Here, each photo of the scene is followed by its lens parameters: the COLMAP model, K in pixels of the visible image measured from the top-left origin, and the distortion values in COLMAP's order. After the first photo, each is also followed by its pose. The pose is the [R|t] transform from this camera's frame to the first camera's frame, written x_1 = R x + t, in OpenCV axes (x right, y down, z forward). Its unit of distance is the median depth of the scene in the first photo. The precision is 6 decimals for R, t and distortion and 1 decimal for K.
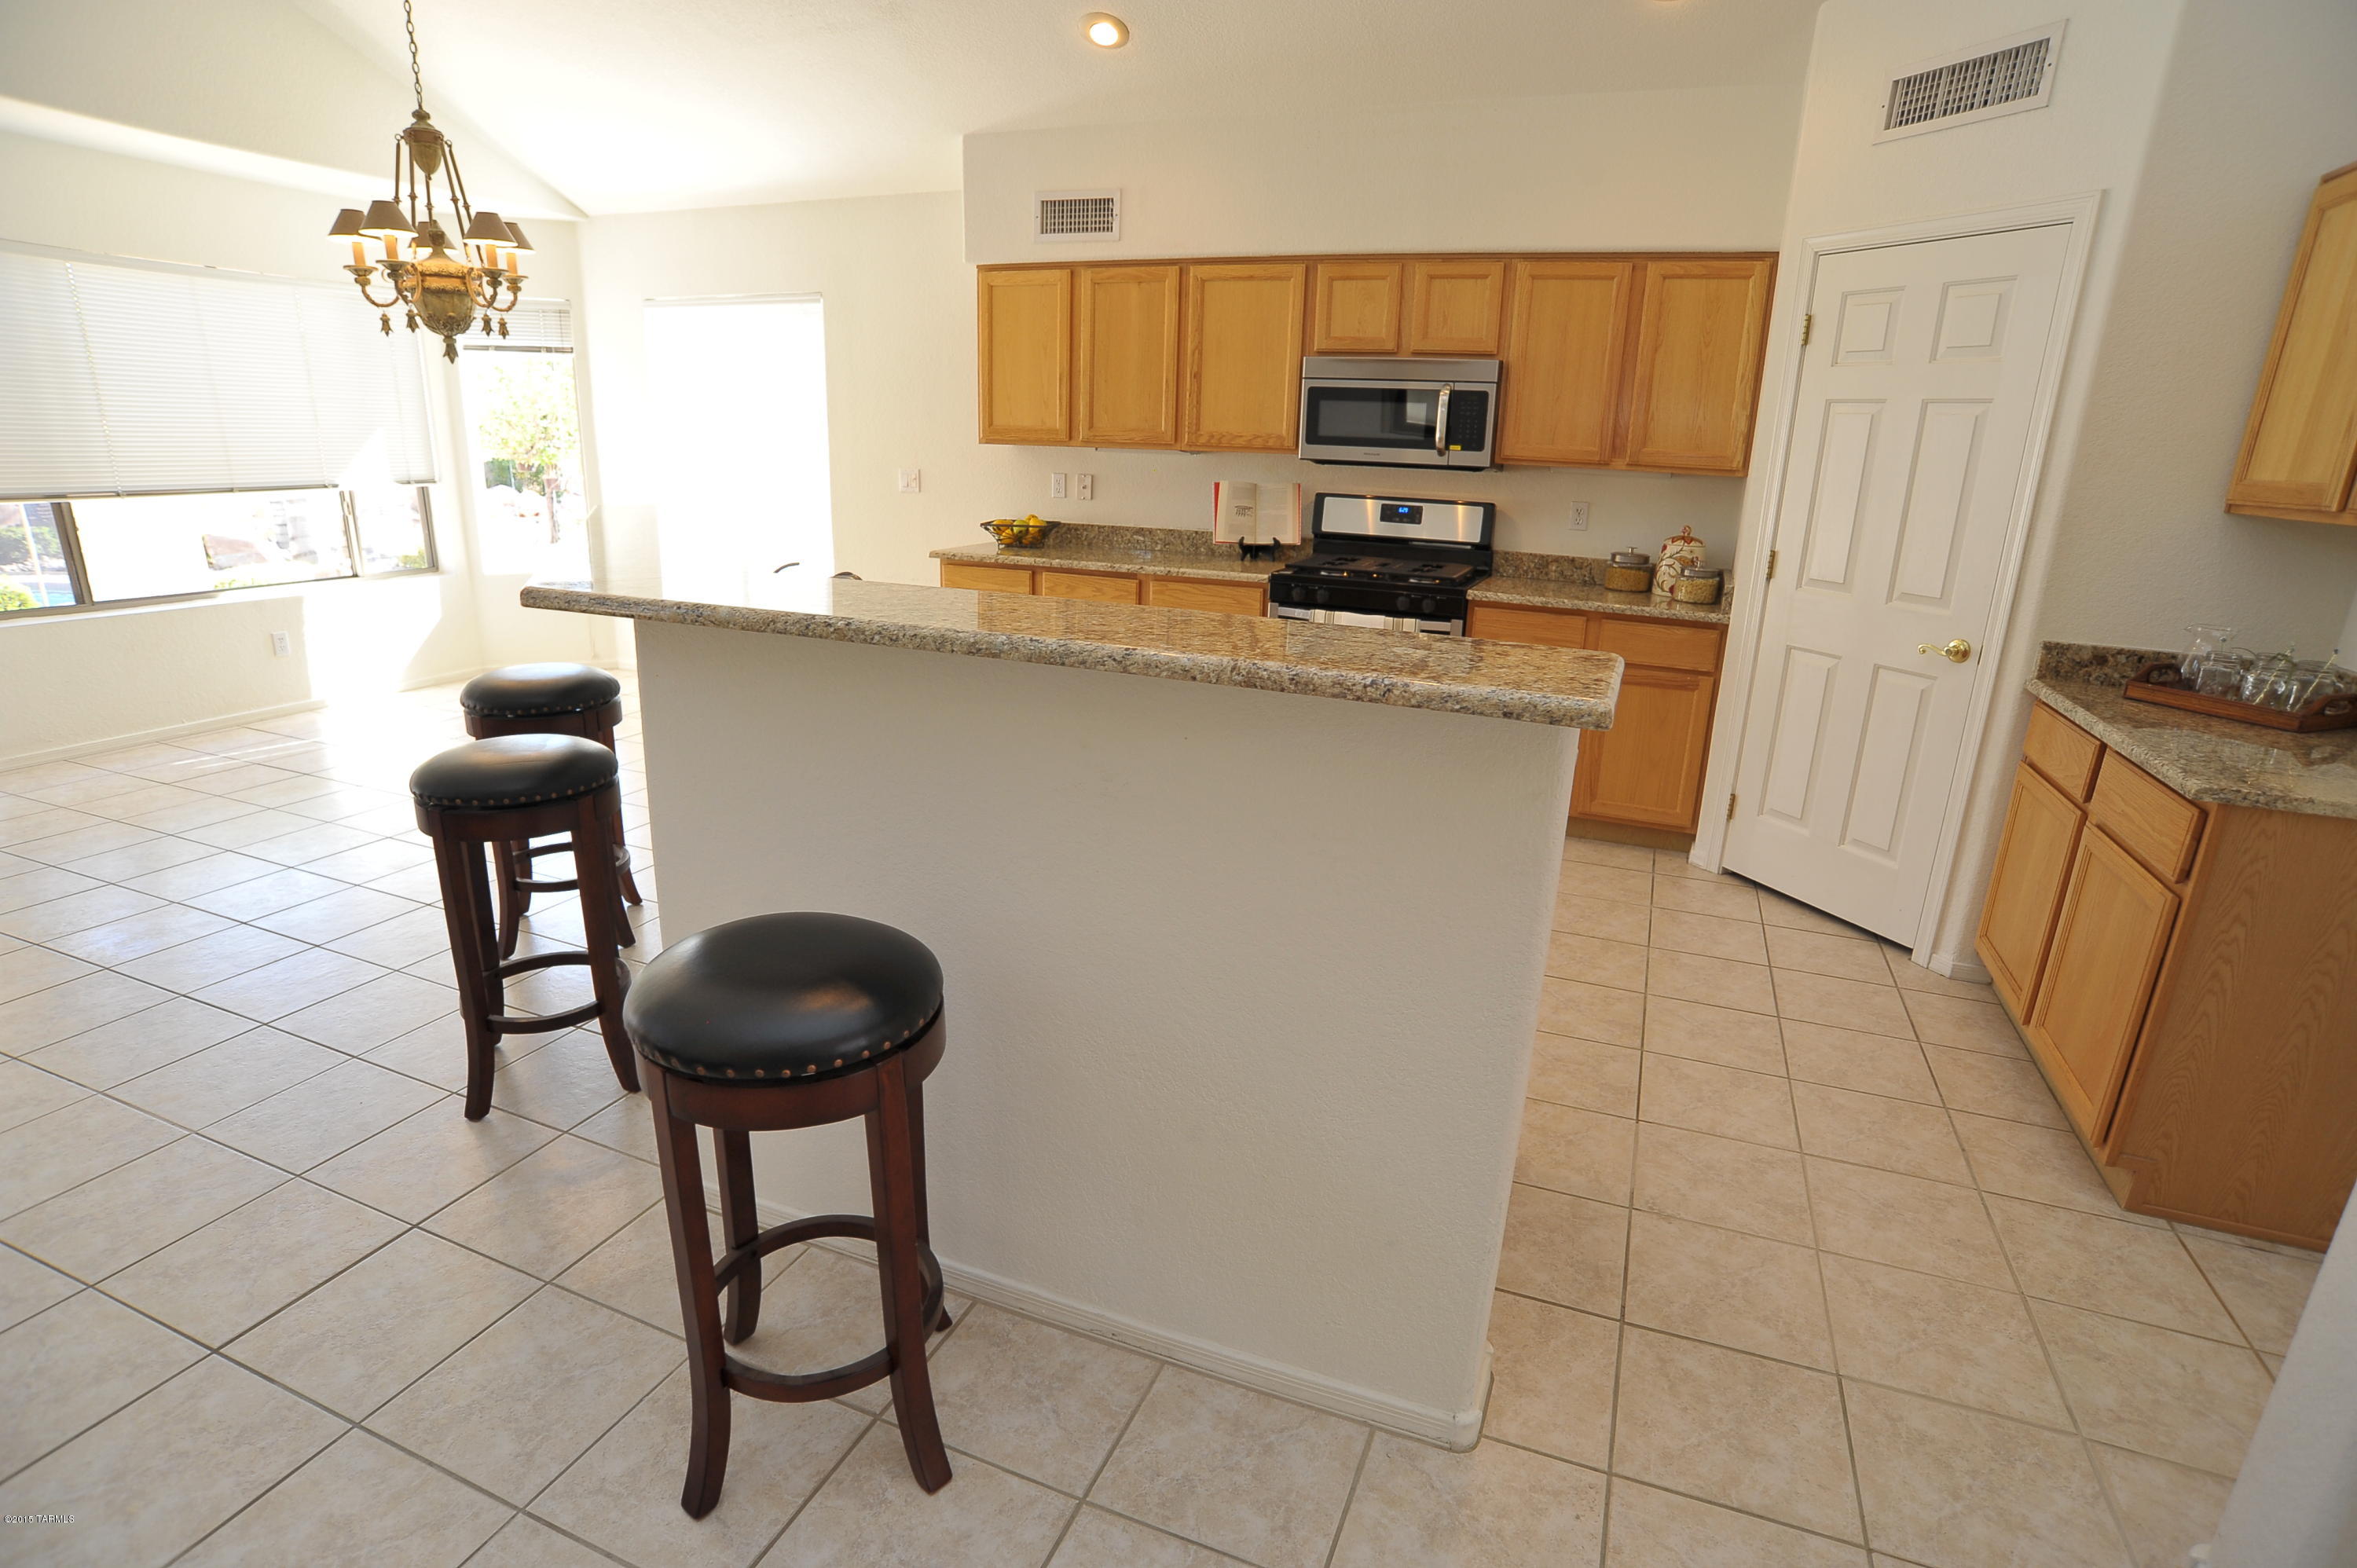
lens RADIAL K [[1201.7, 0, 1194.5], [0, 1201.7, 809.2], [0, 0, 1]] dist [-0.091125, 0.037921]
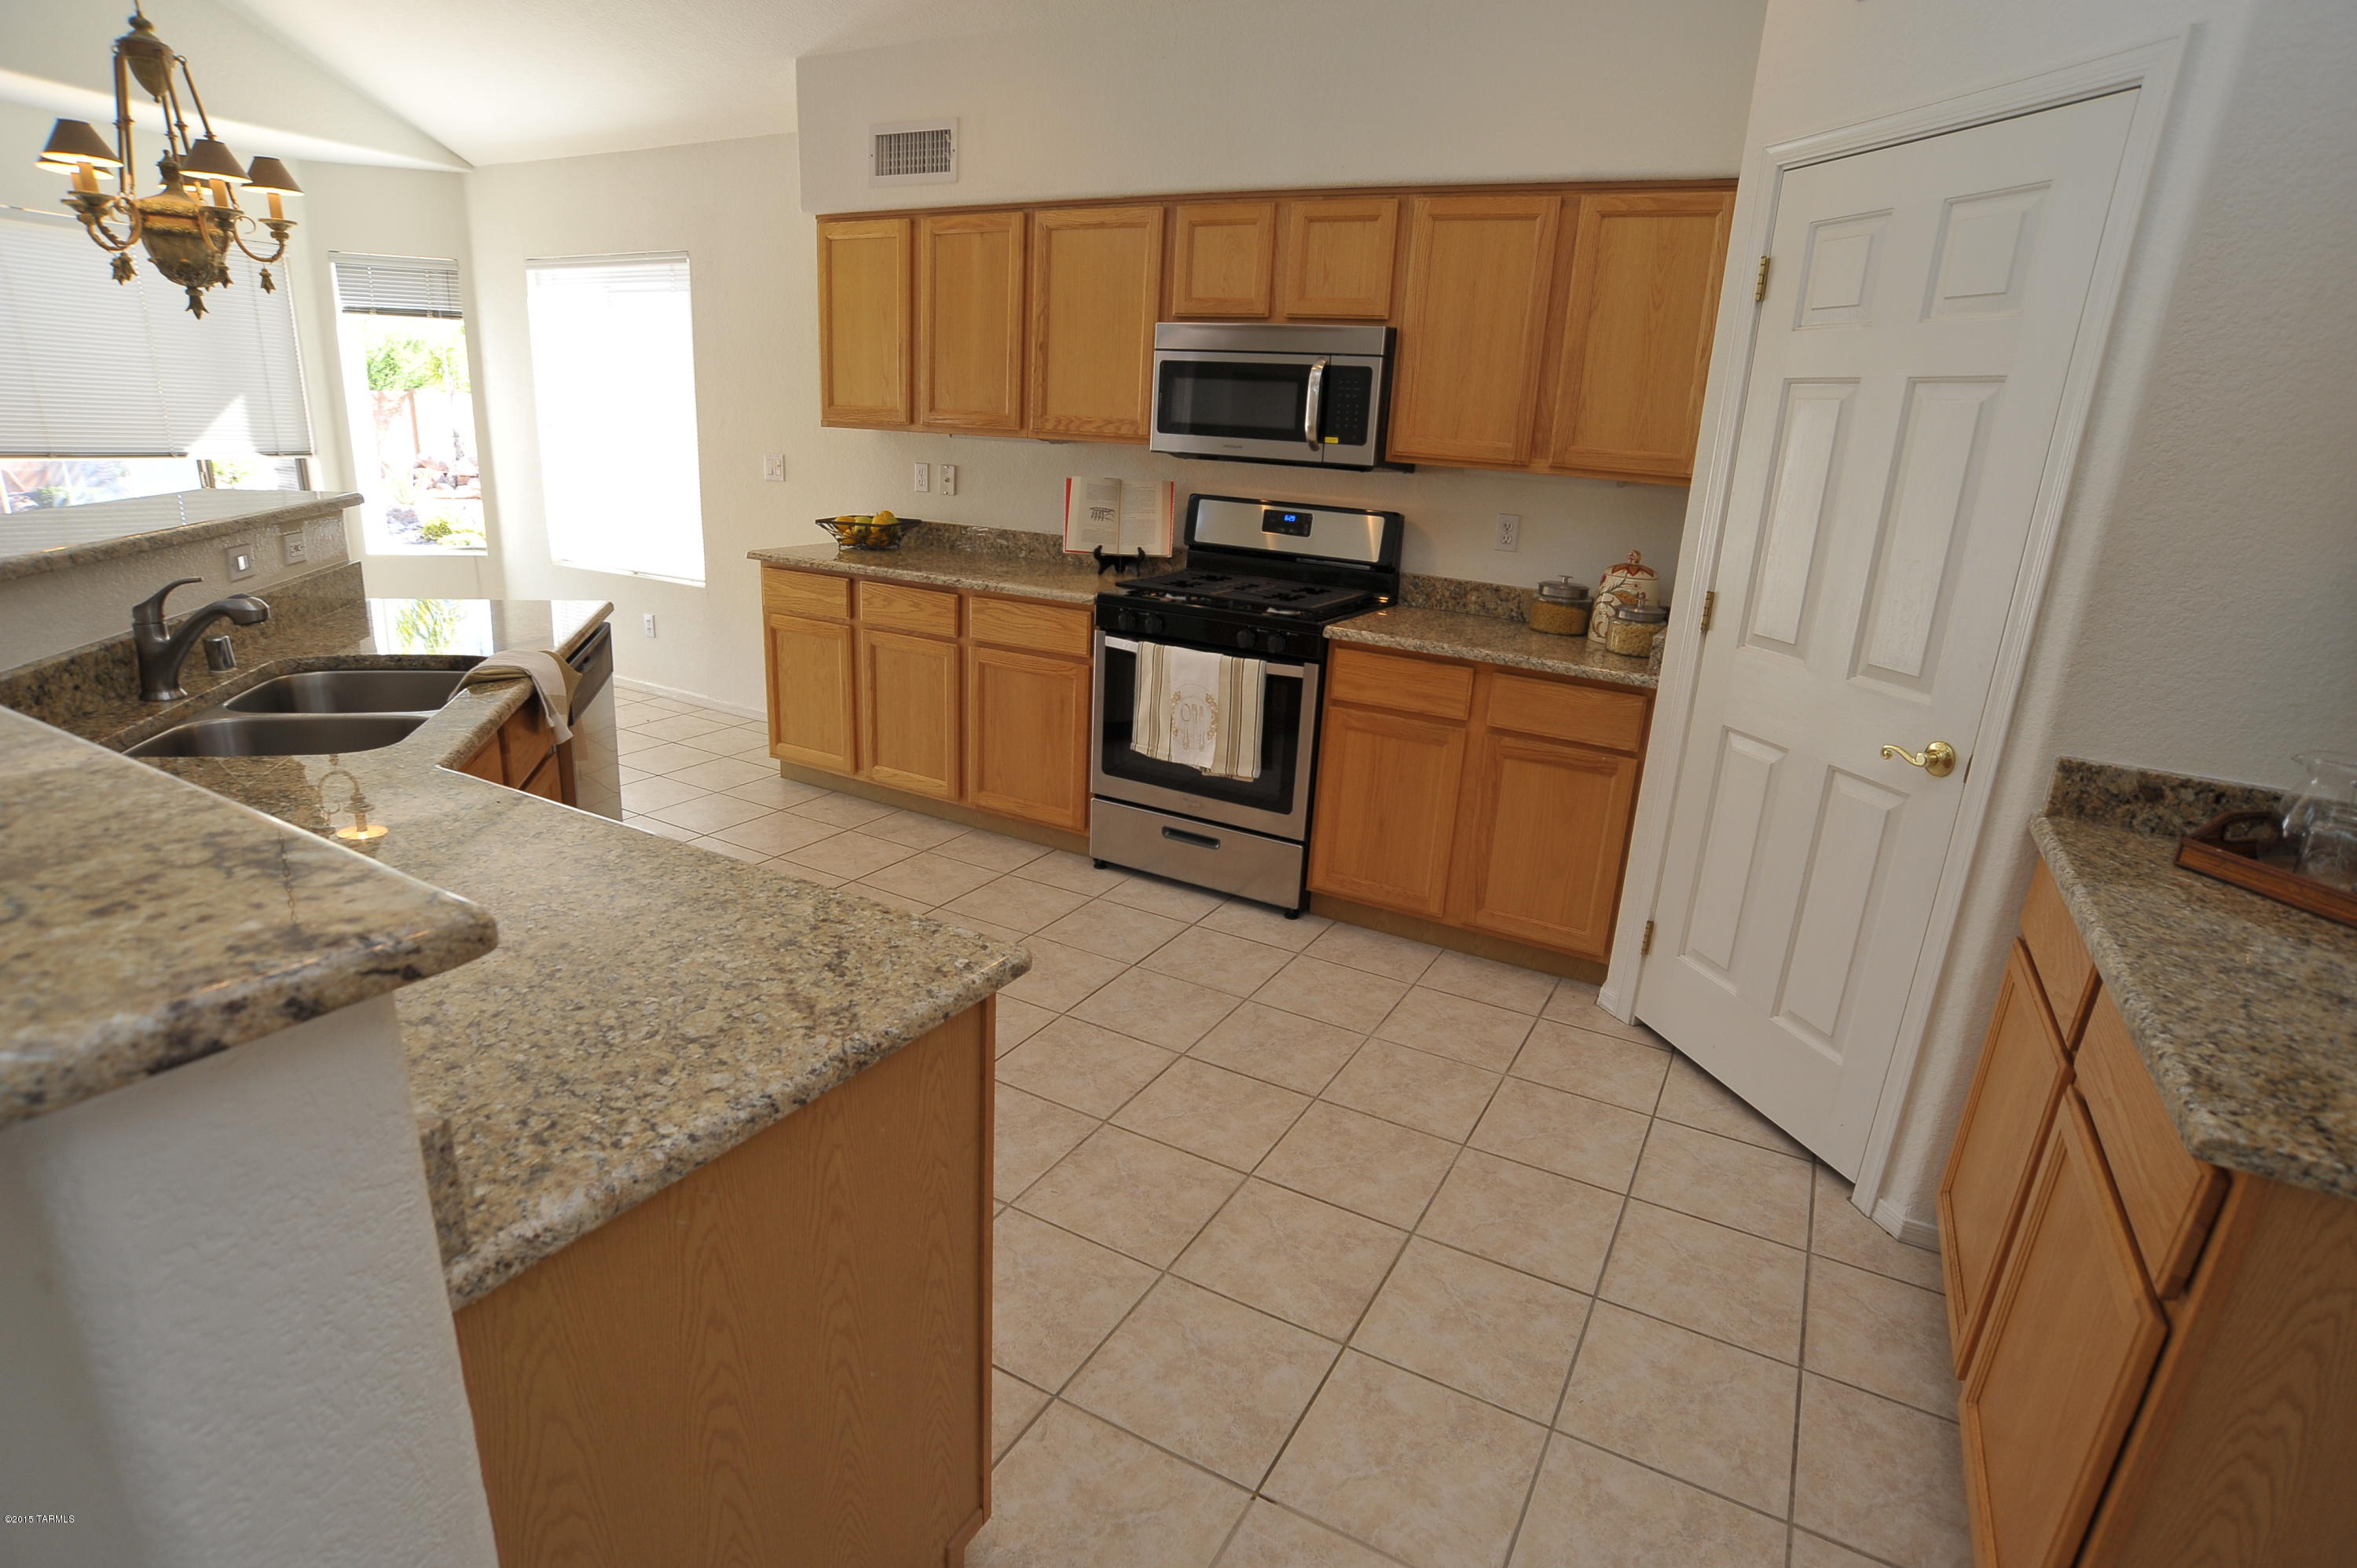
lens RADIAL K [[1201.7, 0, 1200.3], [0, 1201.7, 805.9], [0, 0, 1]] dist [-0.091125, 0.037921]
pose [[0.992492, 0.059543, -0.106837, 0.240540], [-0.059428, 0.998223, 0.004264, -0.067140], [0.106901, 0.002117, 0.994267, 0.227939]]
